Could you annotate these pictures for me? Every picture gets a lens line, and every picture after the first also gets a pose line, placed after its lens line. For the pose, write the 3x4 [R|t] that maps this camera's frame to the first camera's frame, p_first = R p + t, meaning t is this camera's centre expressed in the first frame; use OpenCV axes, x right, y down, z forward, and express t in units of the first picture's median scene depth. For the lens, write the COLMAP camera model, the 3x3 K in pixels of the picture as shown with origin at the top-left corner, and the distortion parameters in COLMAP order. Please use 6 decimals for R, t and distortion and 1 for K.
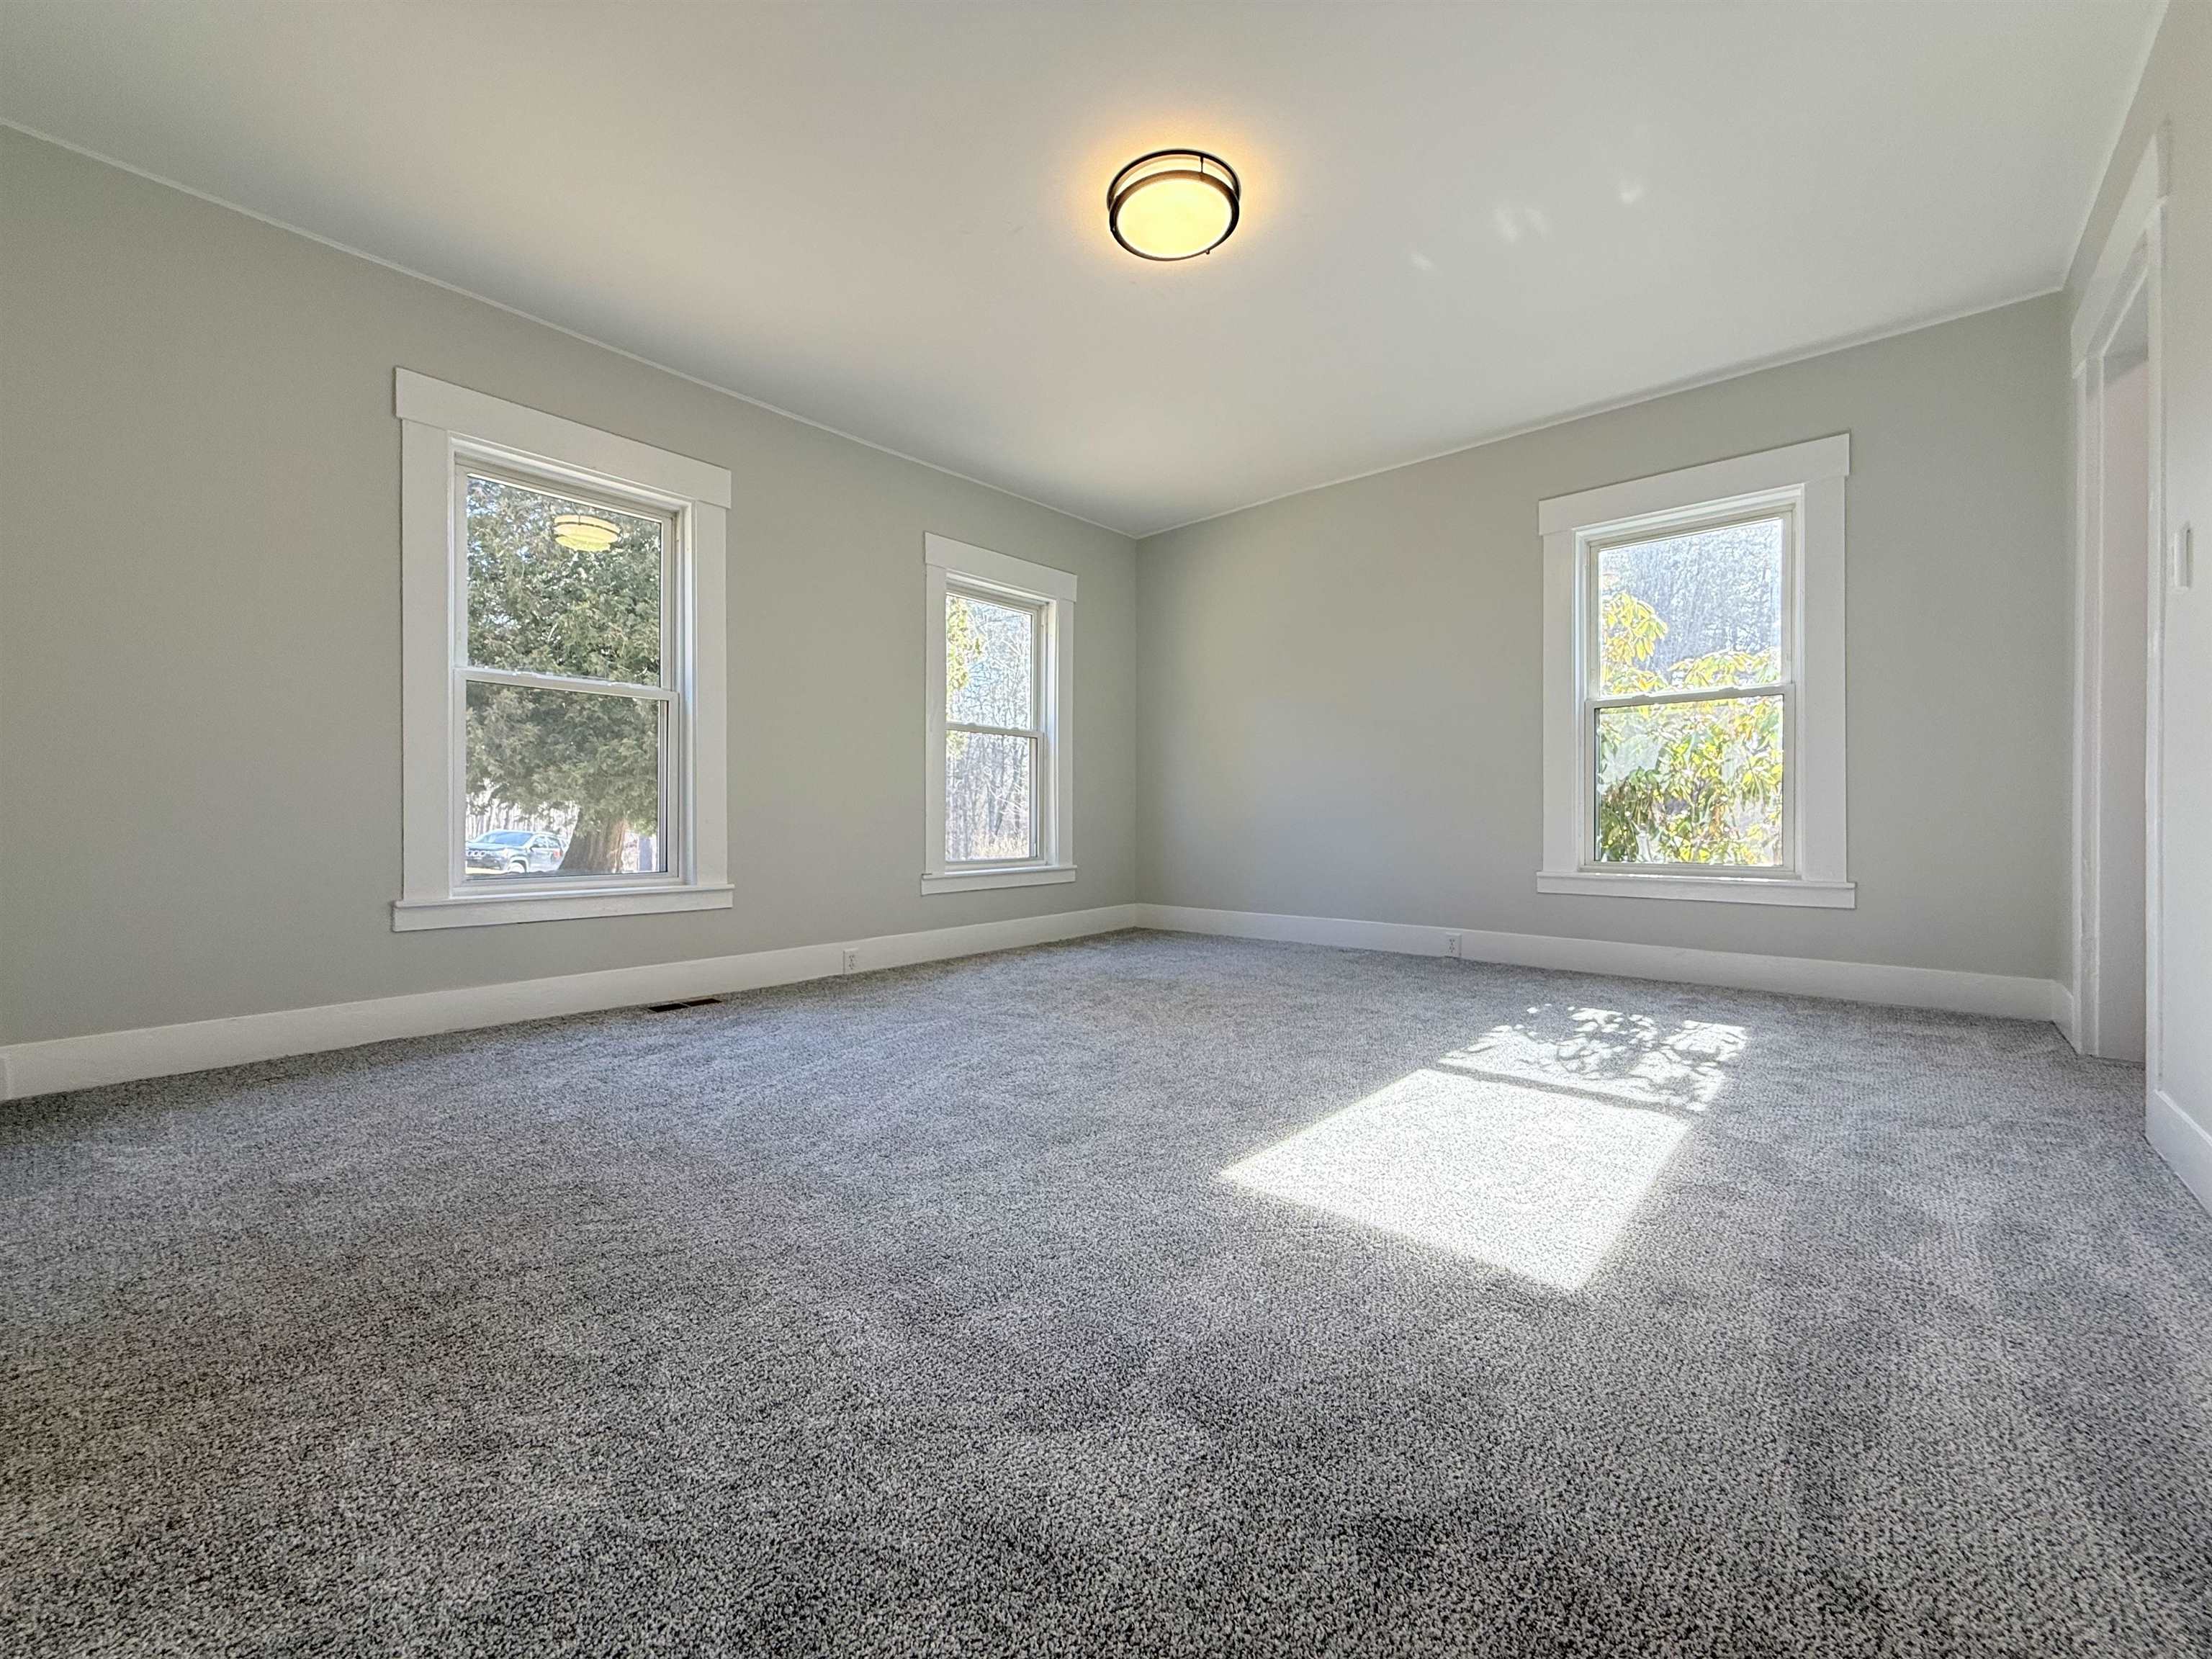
lens RADIAL K [[874.5, 0, 1101.1], [0, 874.5, 822.7], [0, 0, 1]] dist [0.002065, 0.000168]
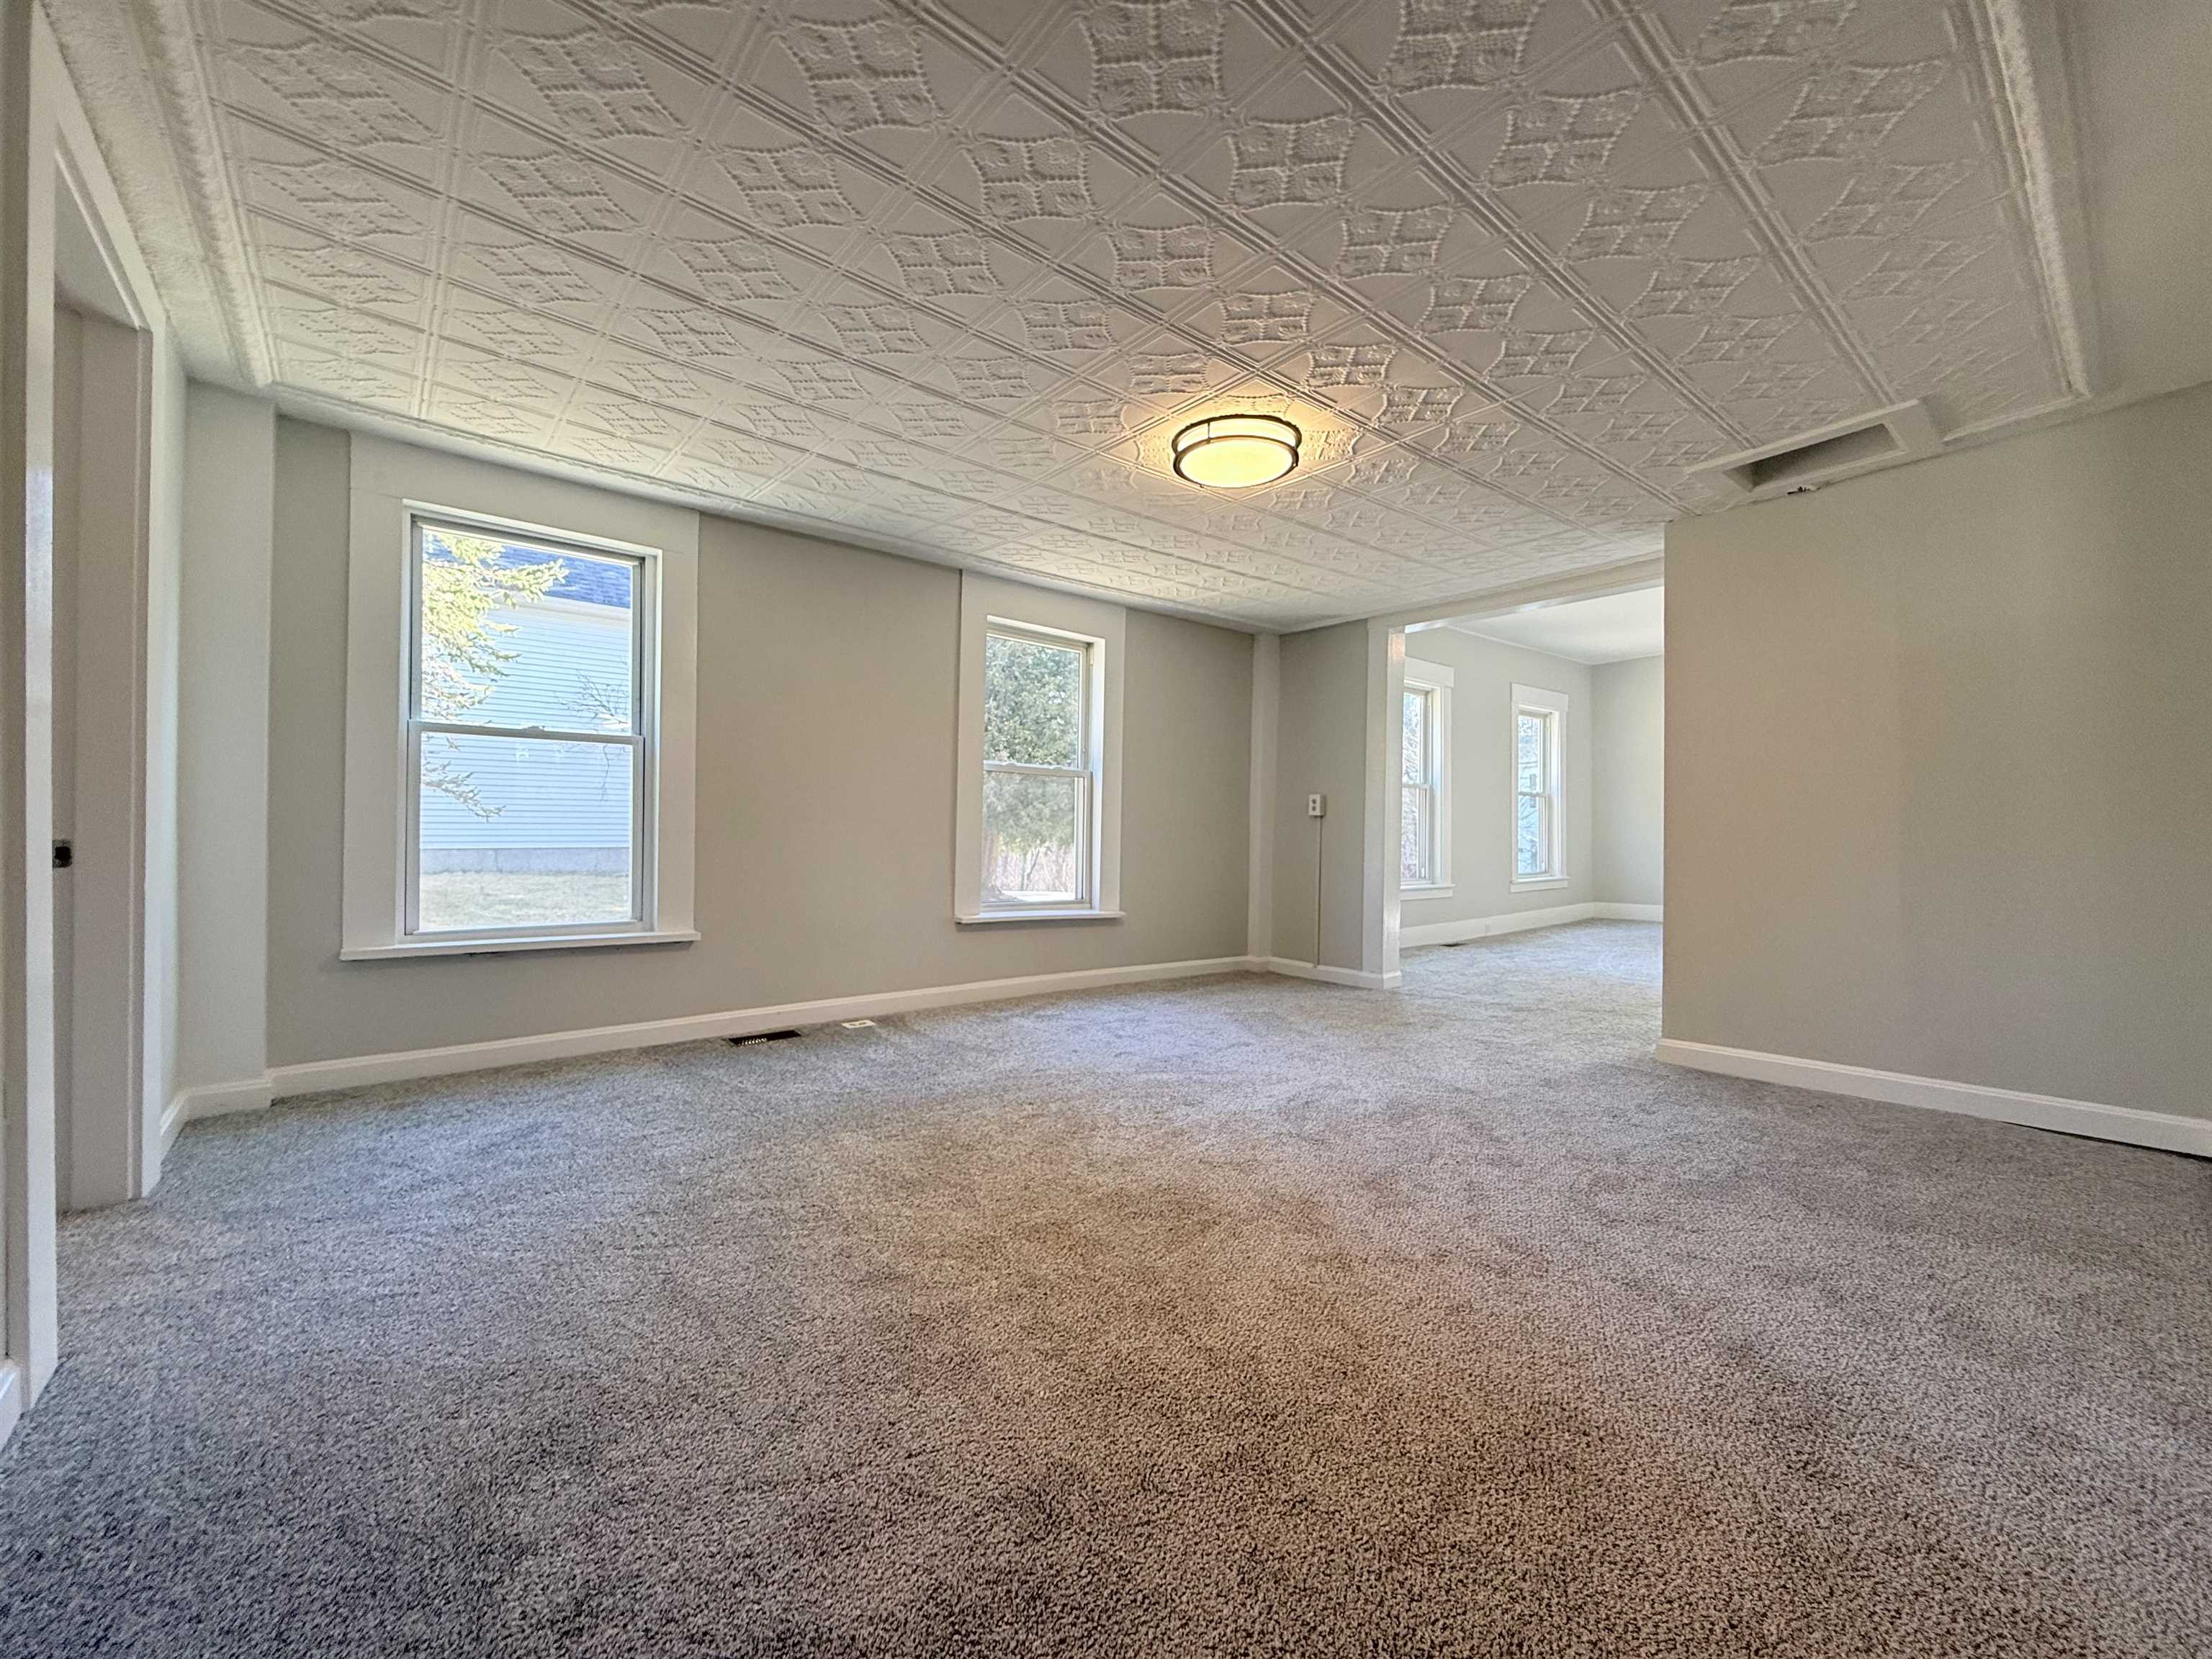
lens RADIAL K [[892.1, 0, 1121.5], [0, 892.1, 827.9], [0, 0, 1]] dist [0.019185, 0.000095]
pose [[0.989554, -0.002545, -0.144137, -0.871691], [0.000193, 0.999867, -0.016330, -0.021703], [0.144160, 0.016132, 0.989423, -1.046426]]
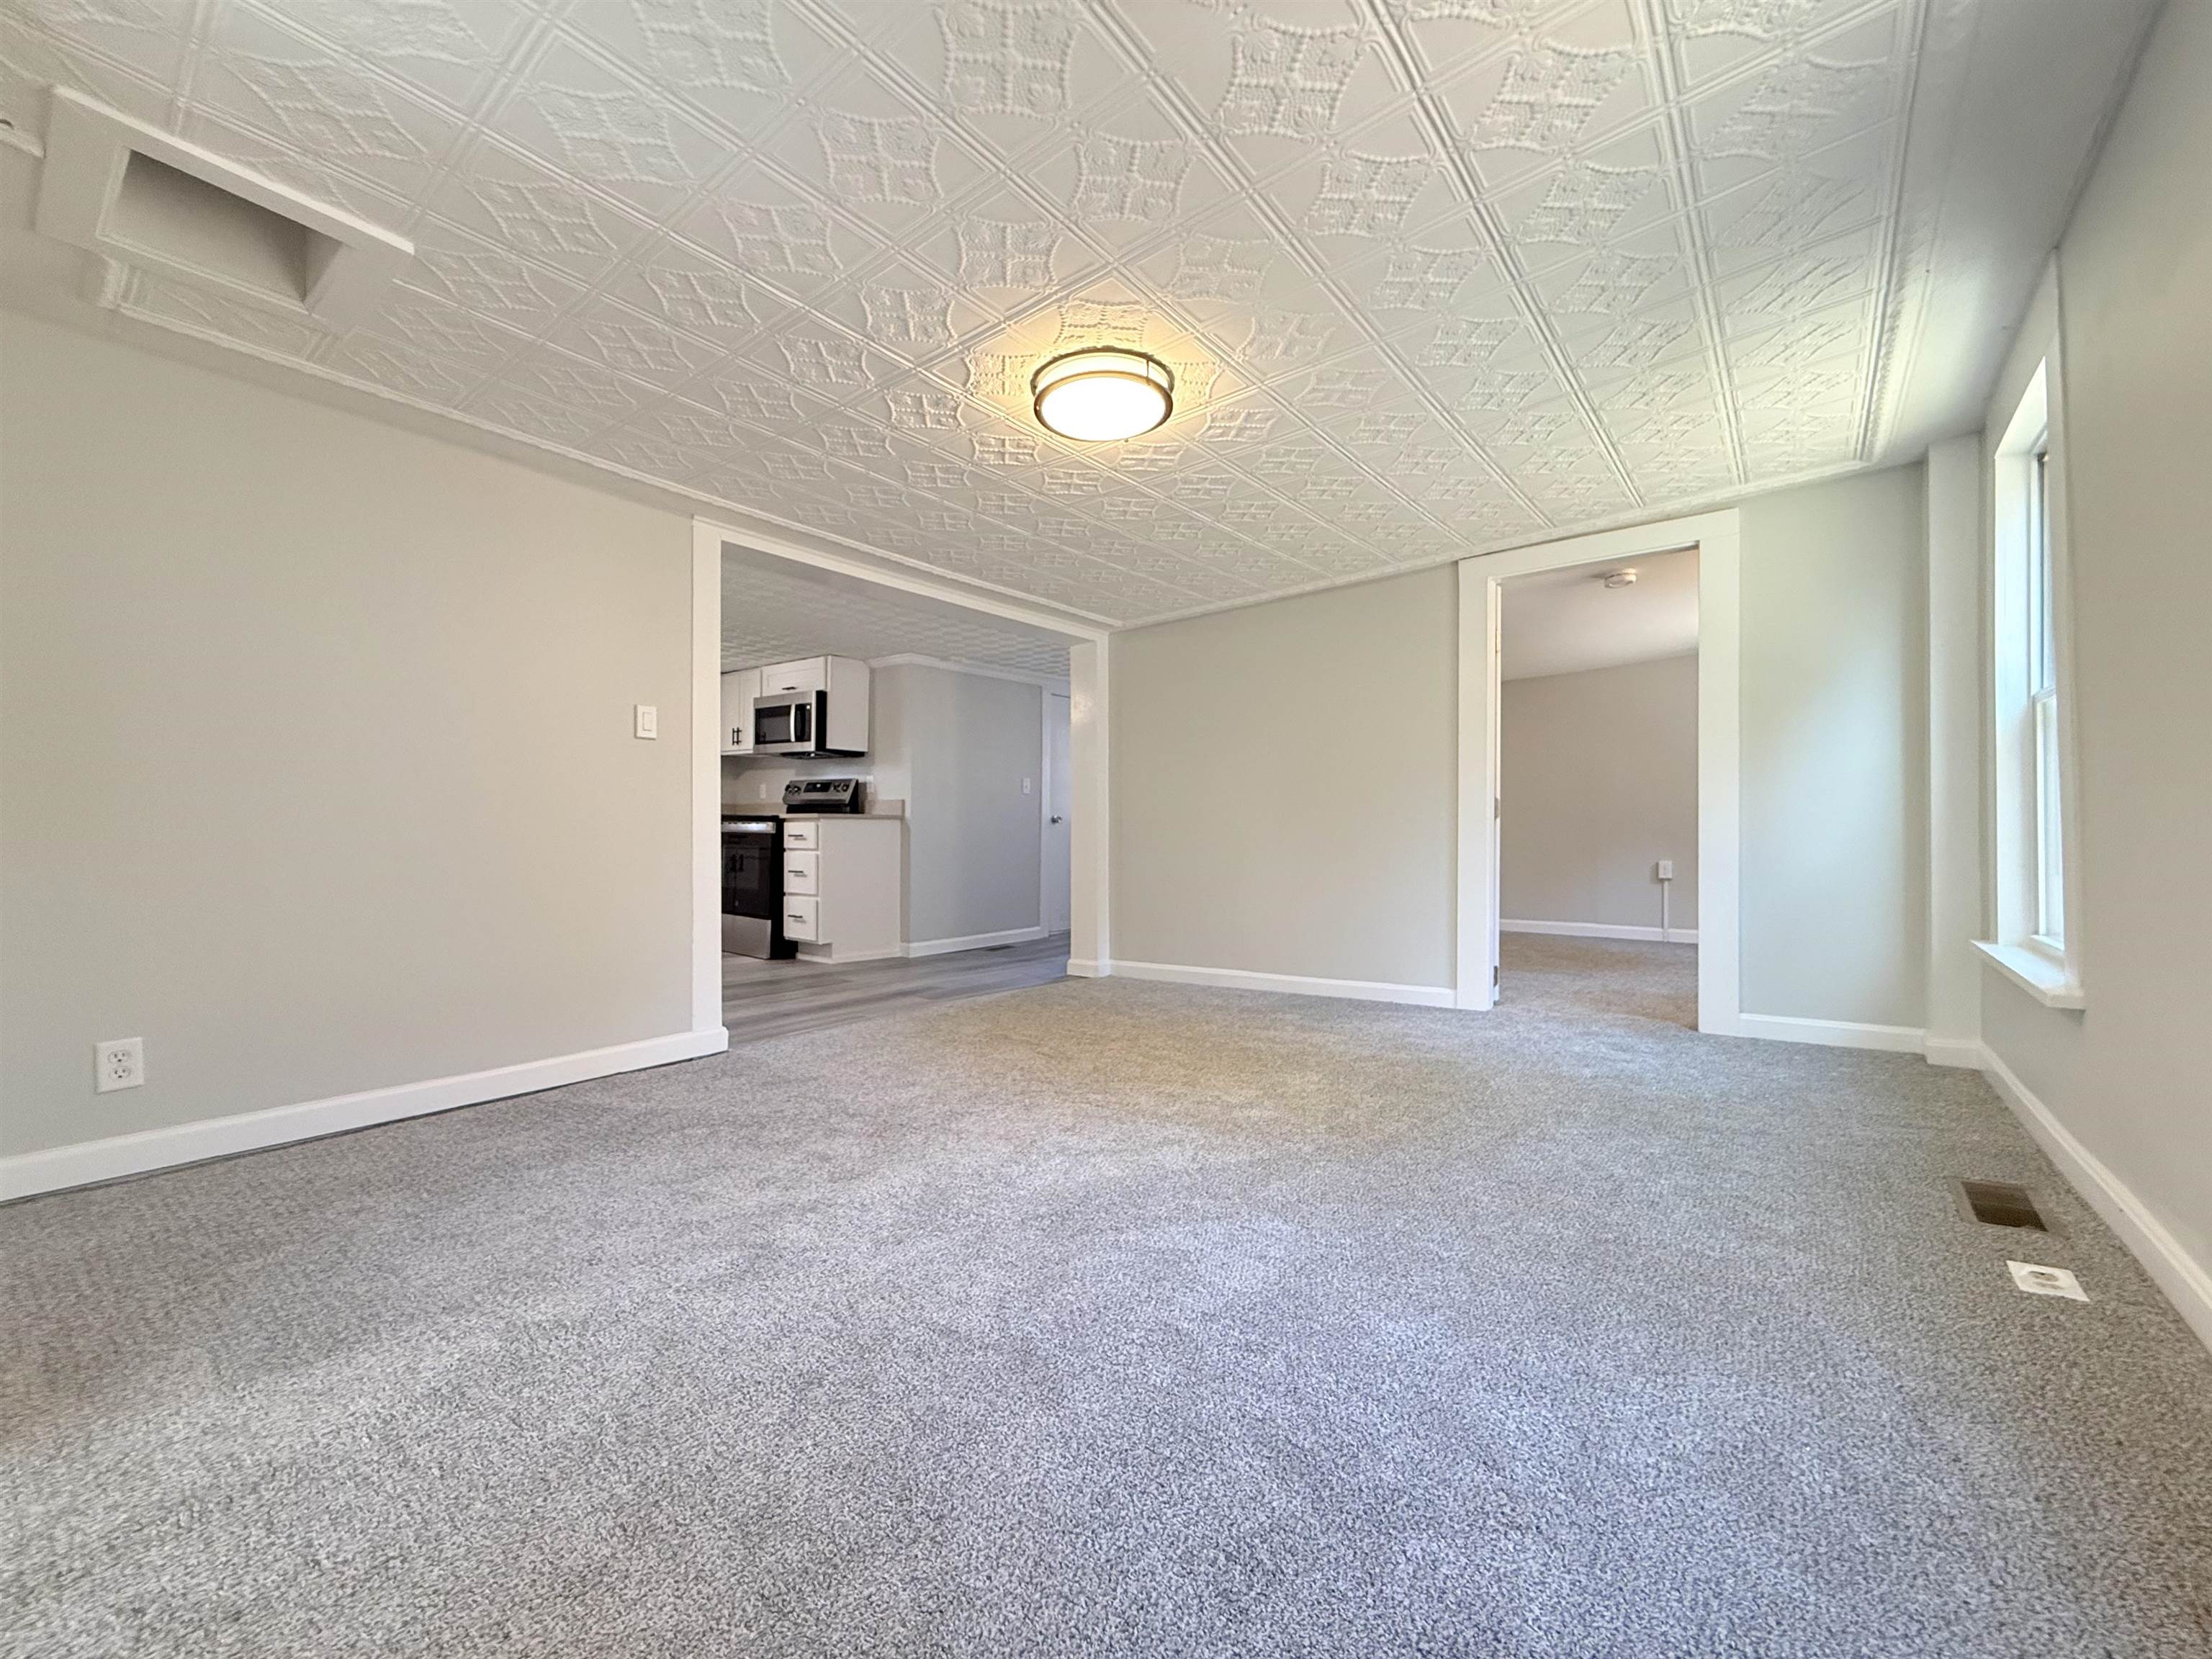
lens RADIAL K [[874.5, 0, 1101.1], [0, 874.5, 822.7], [0, 0, 1]] dist [0.002065, 0.000168]
pose [[-0.998950, 0.002803, -0.045739, -0.855352], [0.003111, 0.999973, -0.006675, -0.022101], [0.045719, -0.006810, -0.998931, 0.351834]]
